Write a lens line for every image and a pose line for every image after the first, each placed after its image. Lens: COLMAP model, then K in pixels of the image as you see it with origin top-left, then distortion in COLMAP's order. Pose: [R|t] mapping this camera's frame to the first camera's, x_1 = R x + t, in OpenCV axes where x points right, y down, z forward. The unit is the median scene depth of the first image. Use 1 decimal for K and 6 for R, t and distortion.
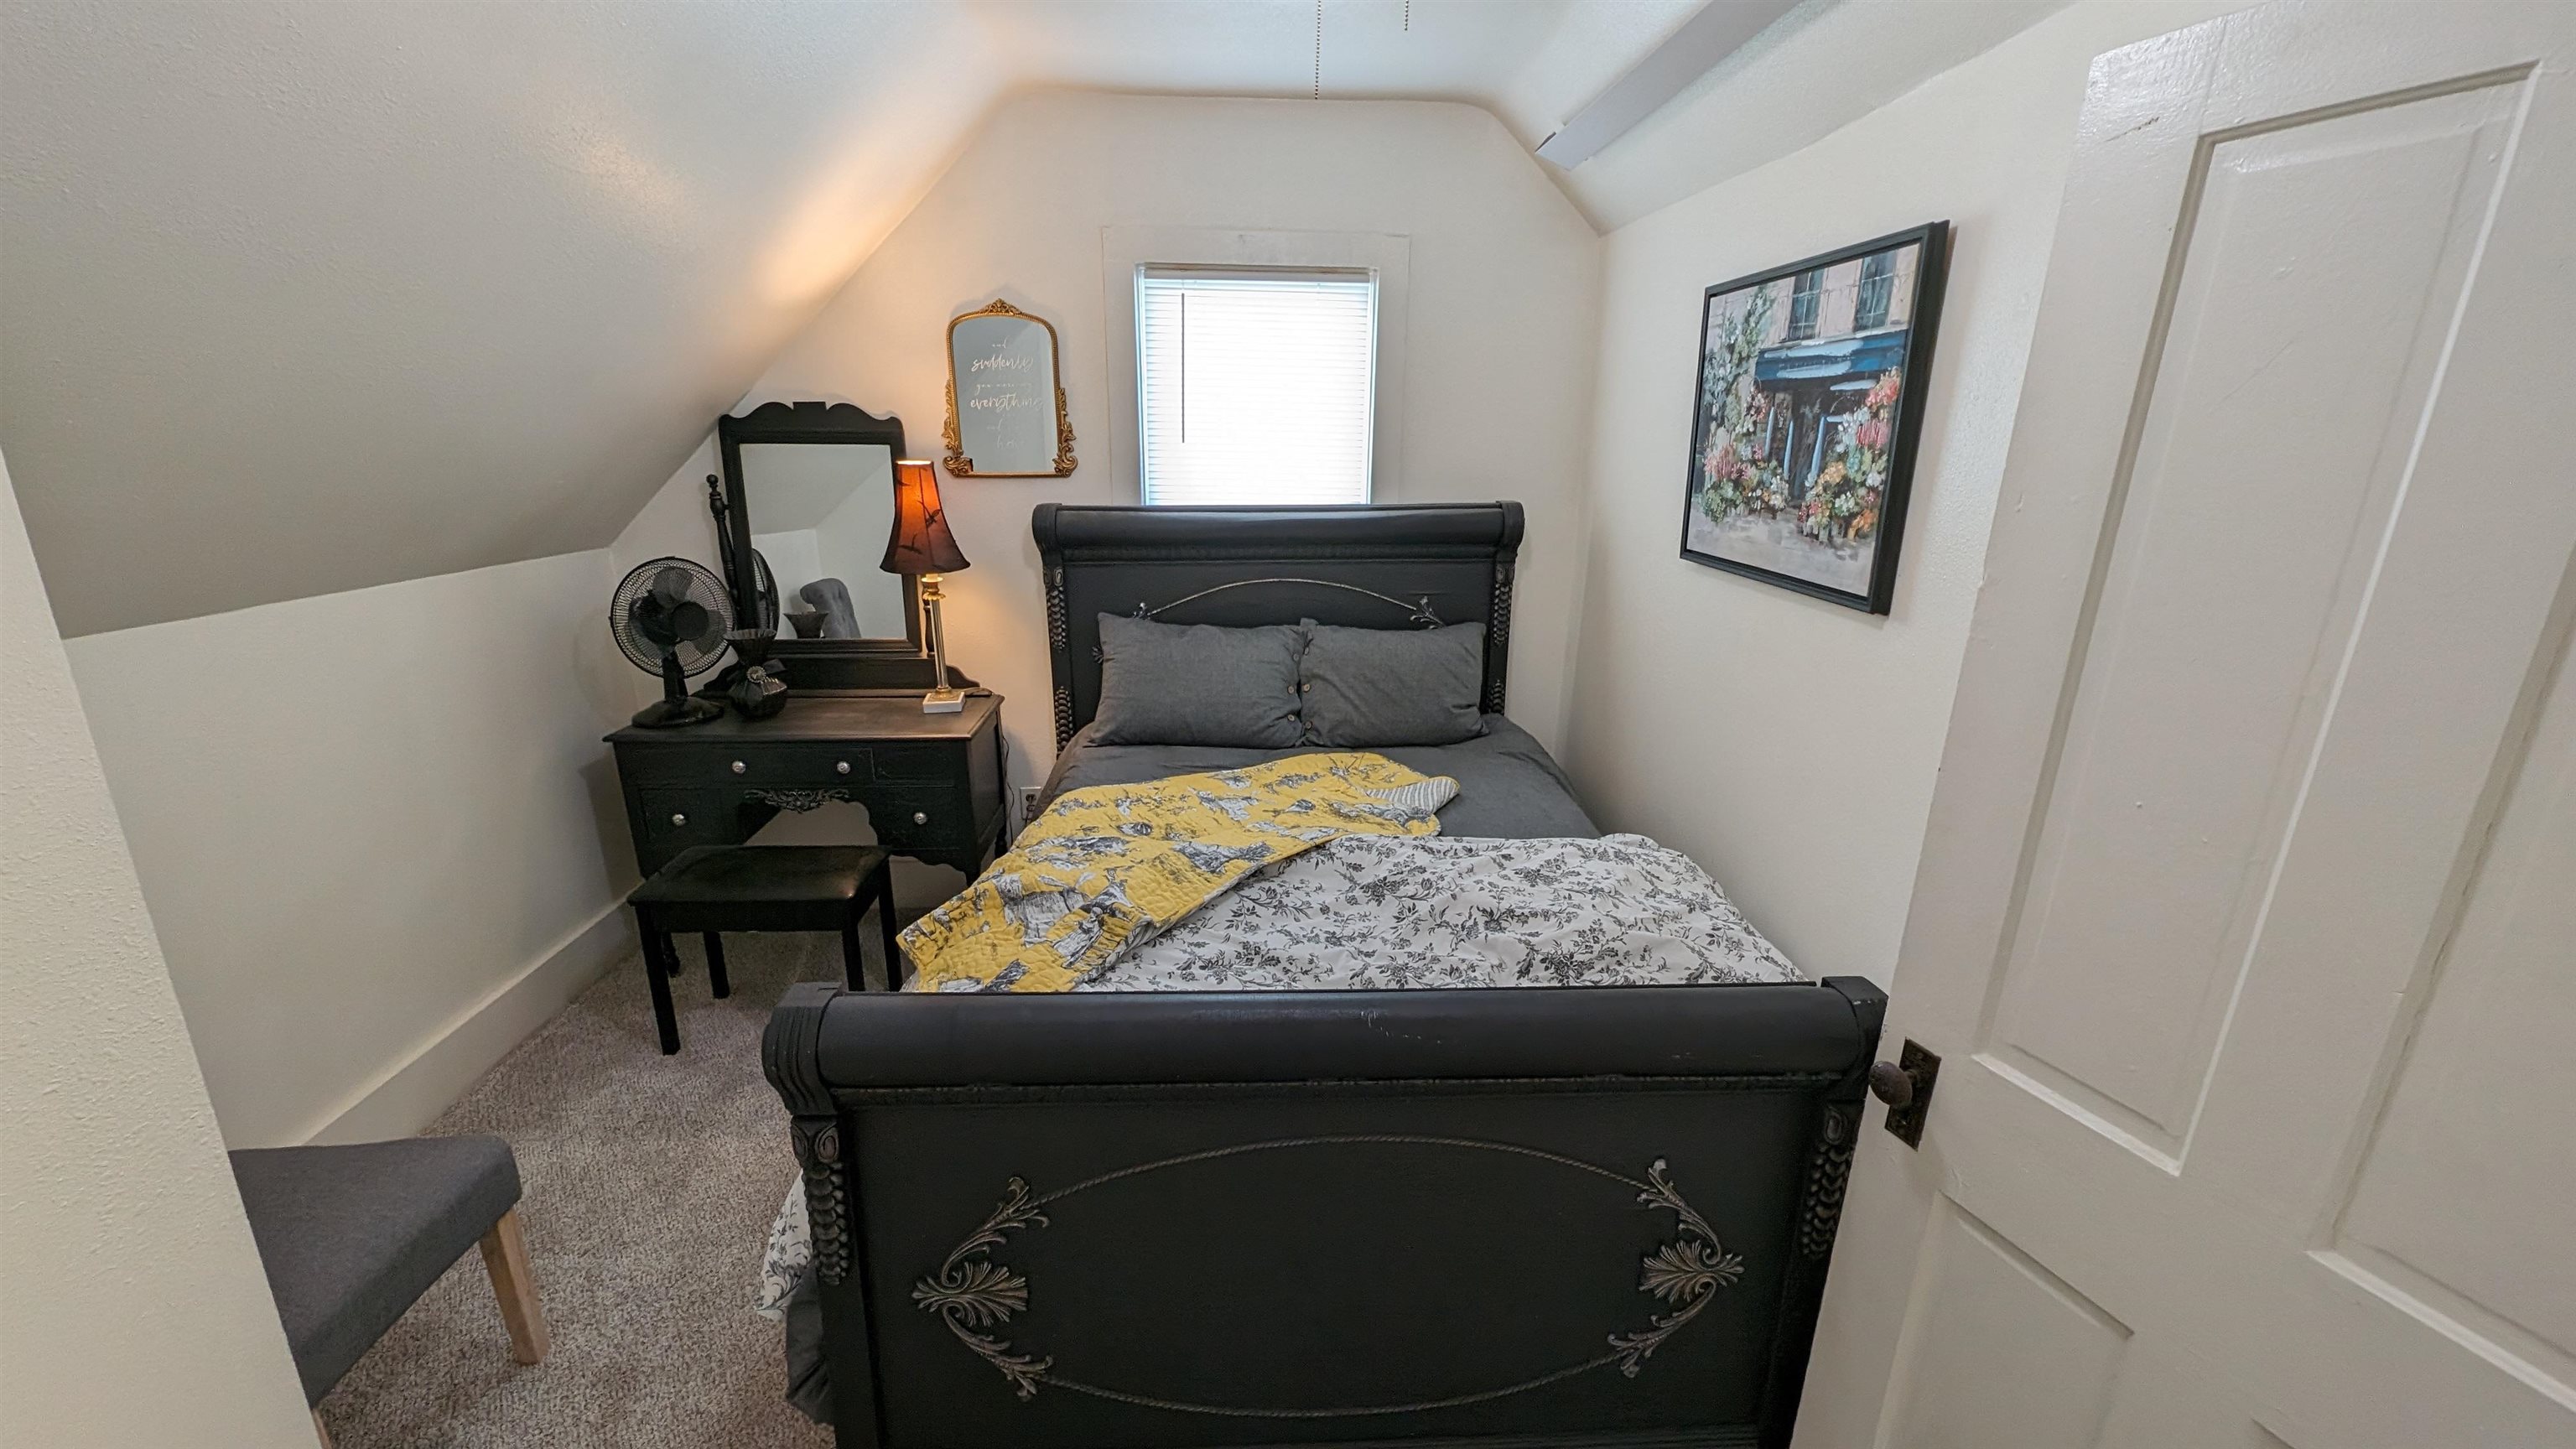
lens RADIAL K [[993.3, 0, 1278.1], [0, 993.3, 727.0], [0, 0, 1]] dist [0.000158, -0.000101]
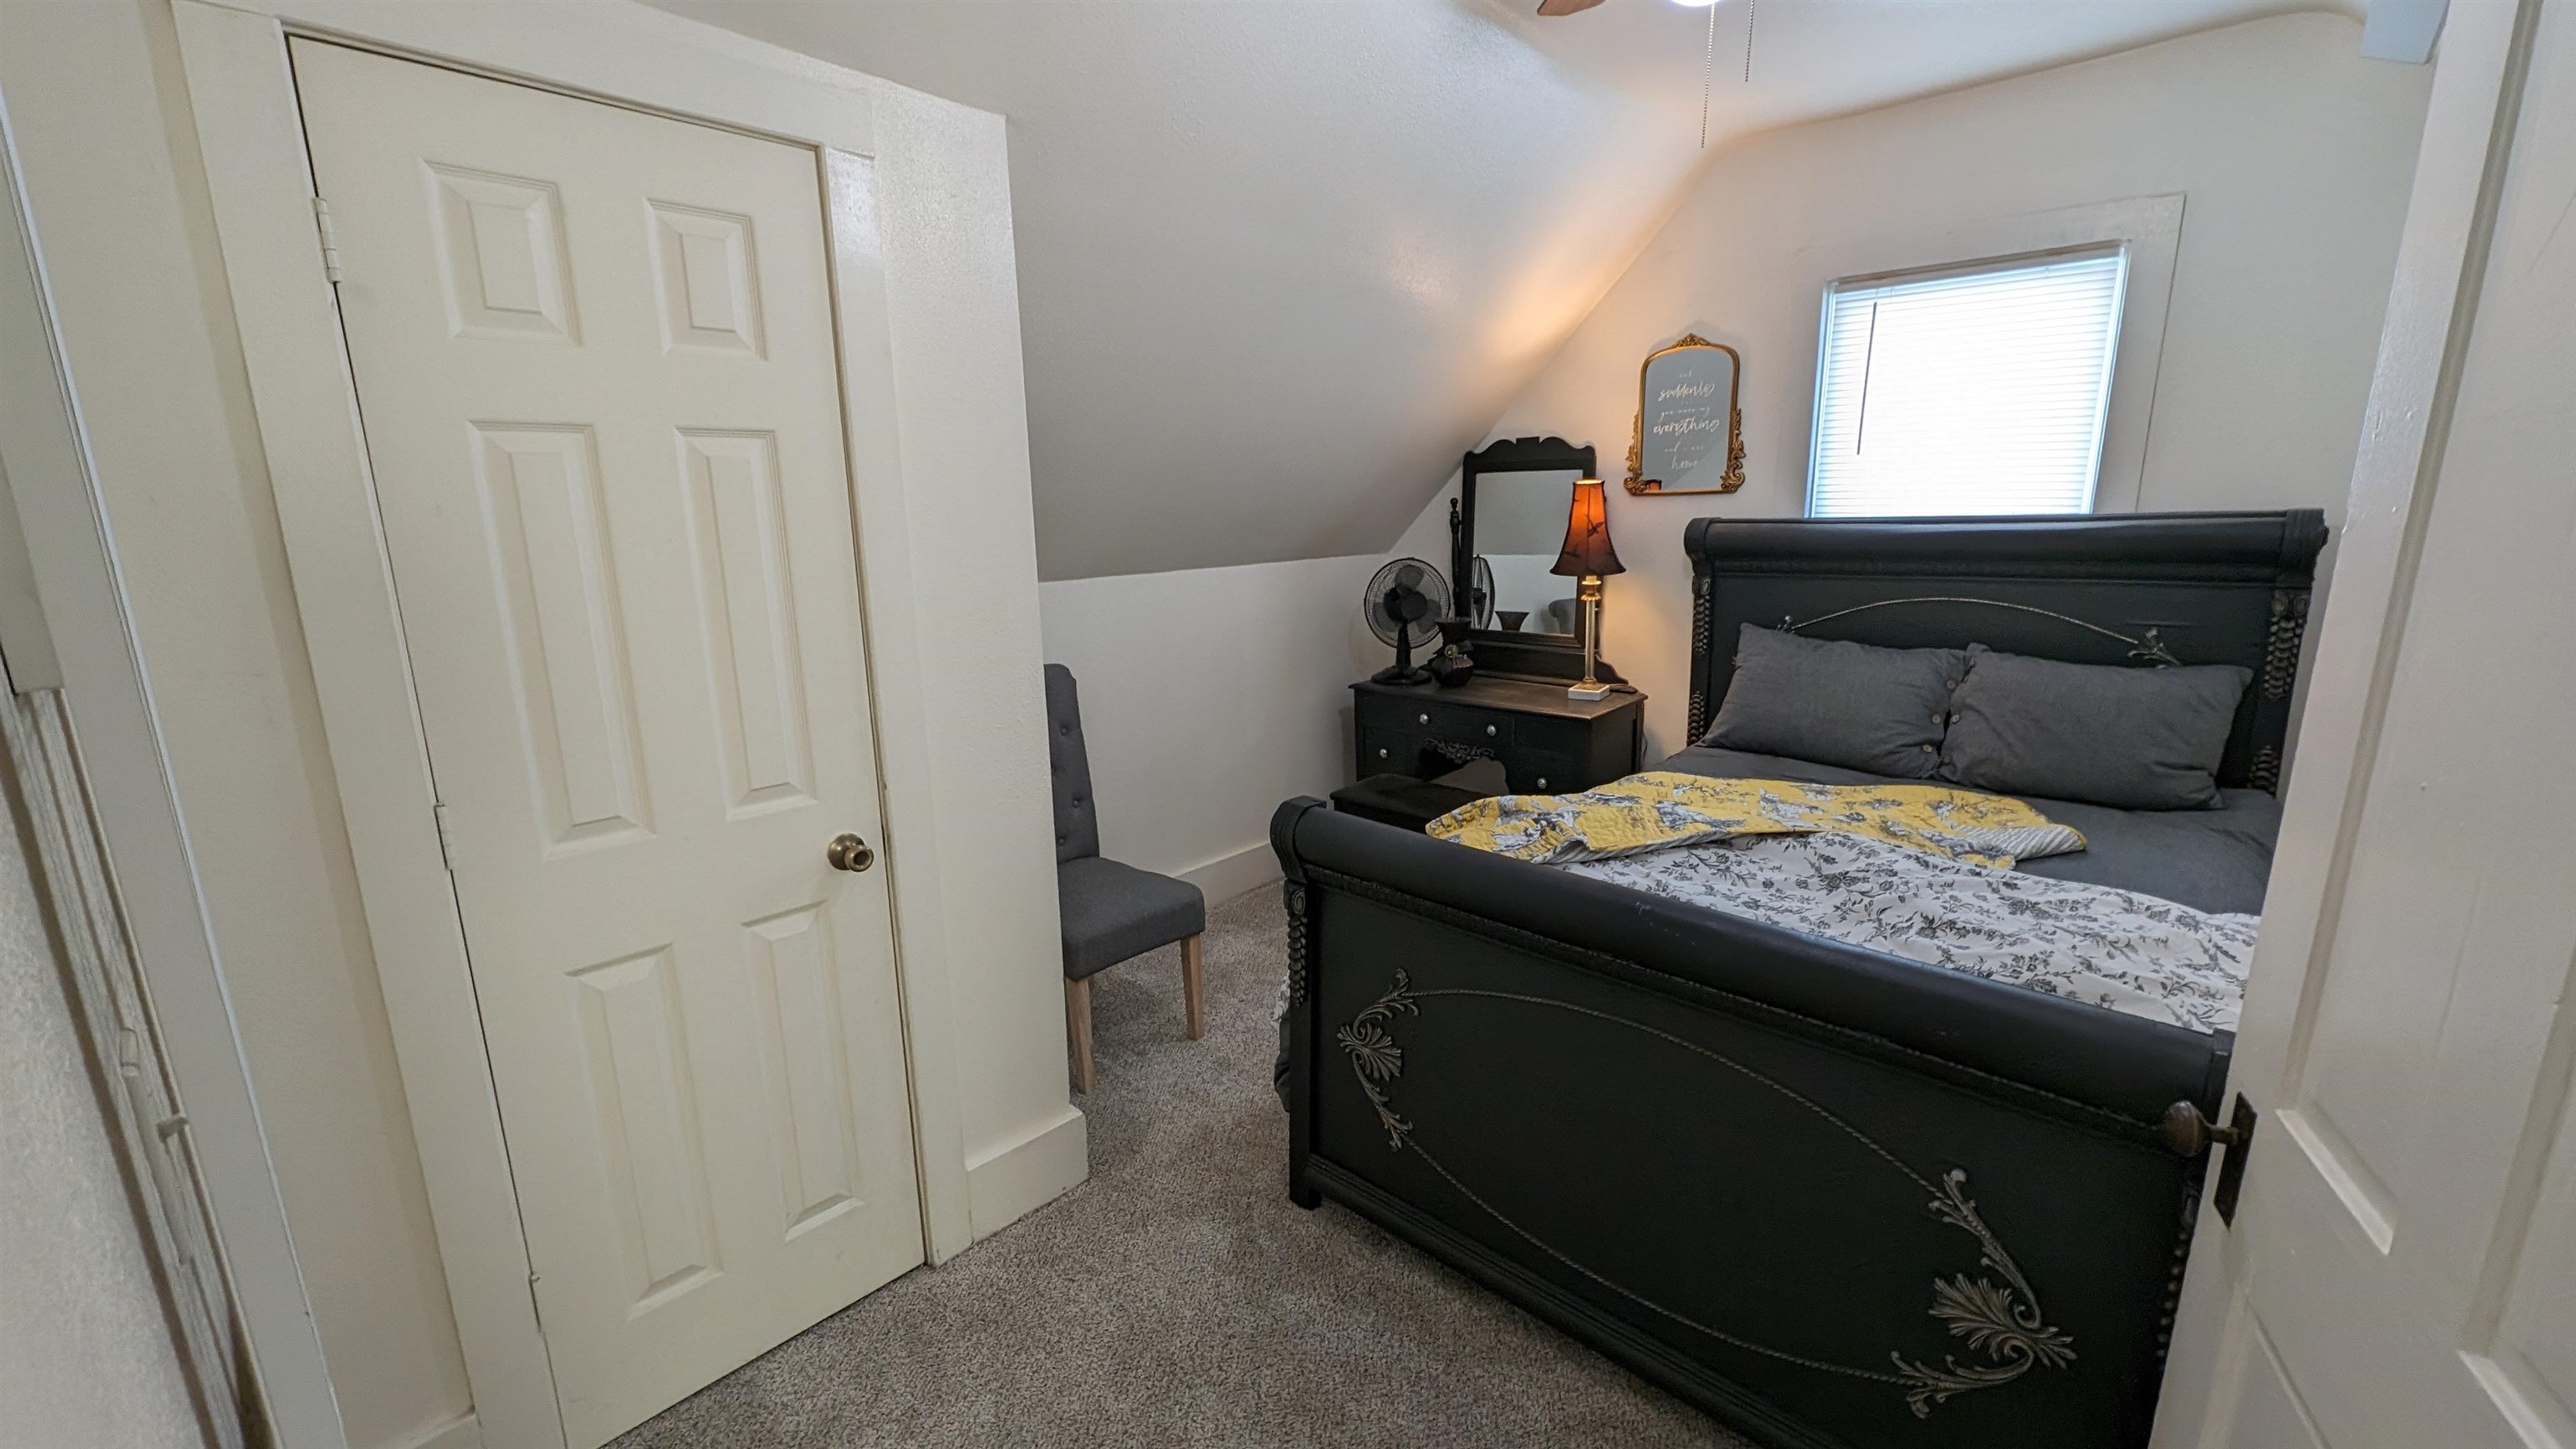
lens RADIAL K [[1035.5, 0, 1288.0], [0, 1035.5, 724.5], [0, 0, 1]] dist [0.001515, -0.003029]
pose [[0.697119, 0.130595, -0.704961, 0.315180], [-0.173129, 0.984835, 0.011238, 0.069462], [0.695738, 0.114215, 0.709157, -0.087486]]
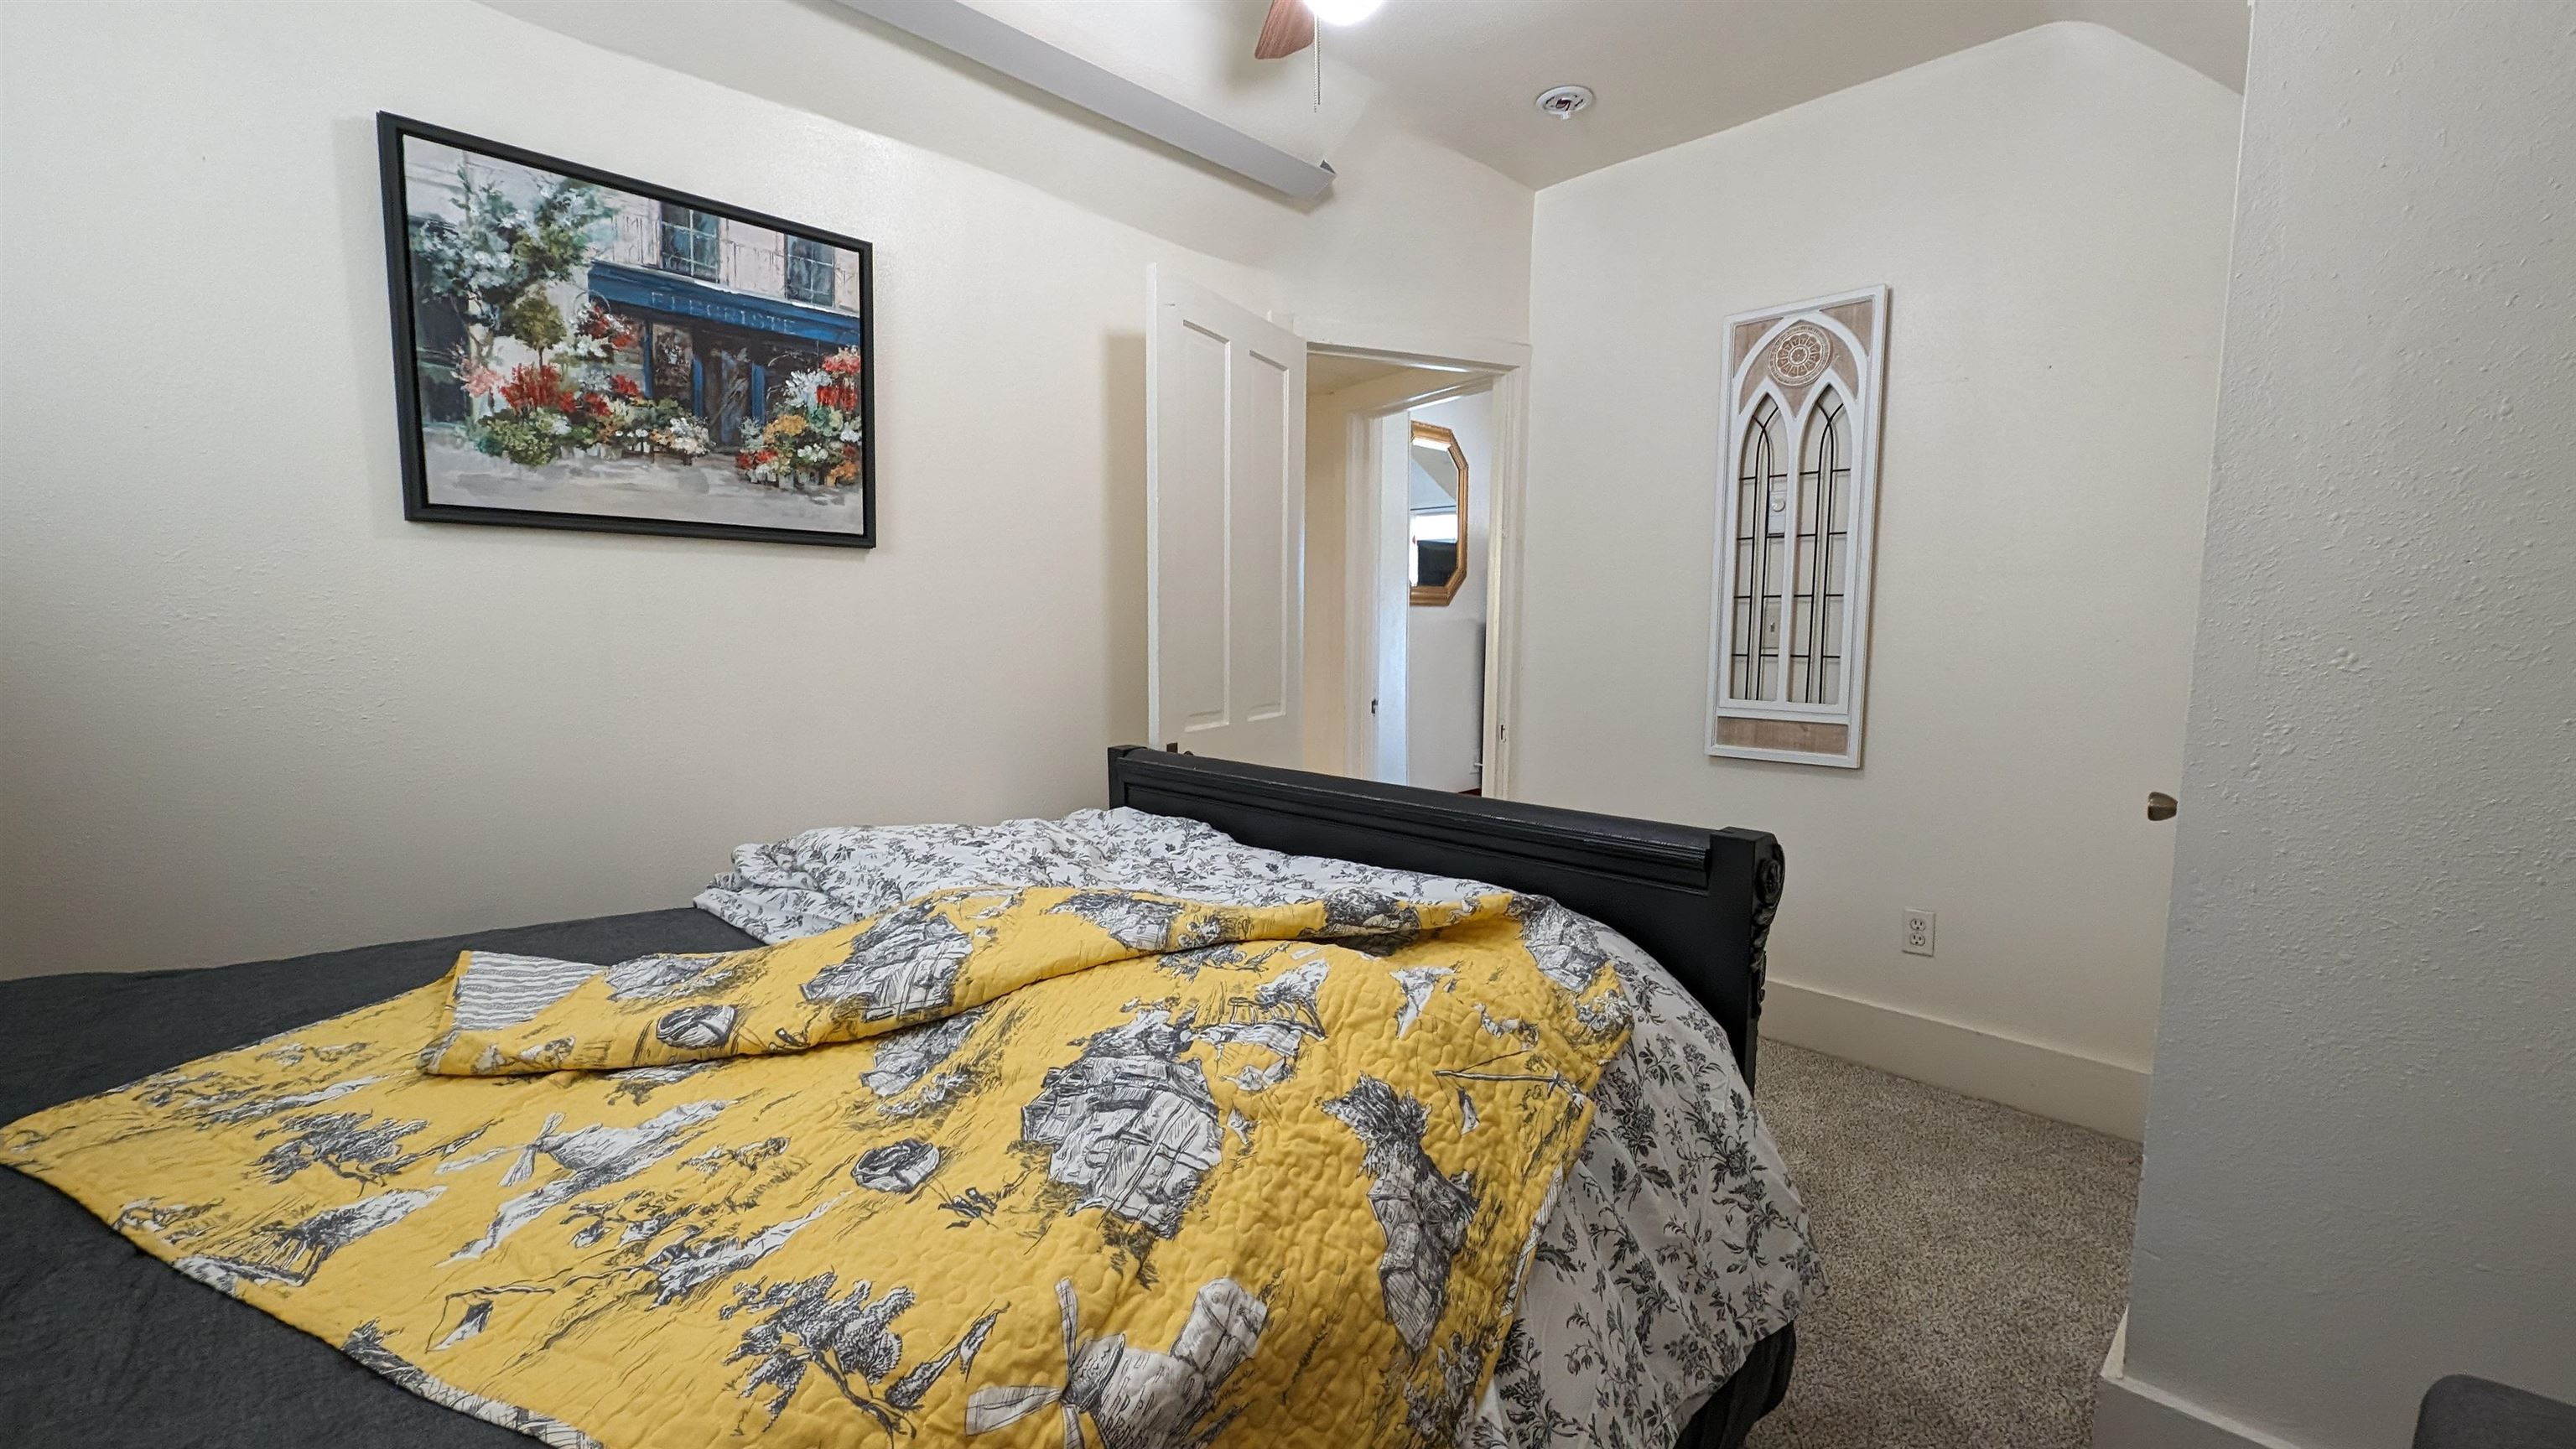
lens RADIAL K [[1035.5, 0, 1288.0], [0, 1035.5, 724.5], [0, 0, 1]] dist [0.001515, -0.003029]
pose [[-0.668983, -0.105174, 0.735799, -0.468589], [0.186425, 0.934552, 0.303080, -0.133200], [-0.719519, 0.339927, -0.605592, 0.979754]]
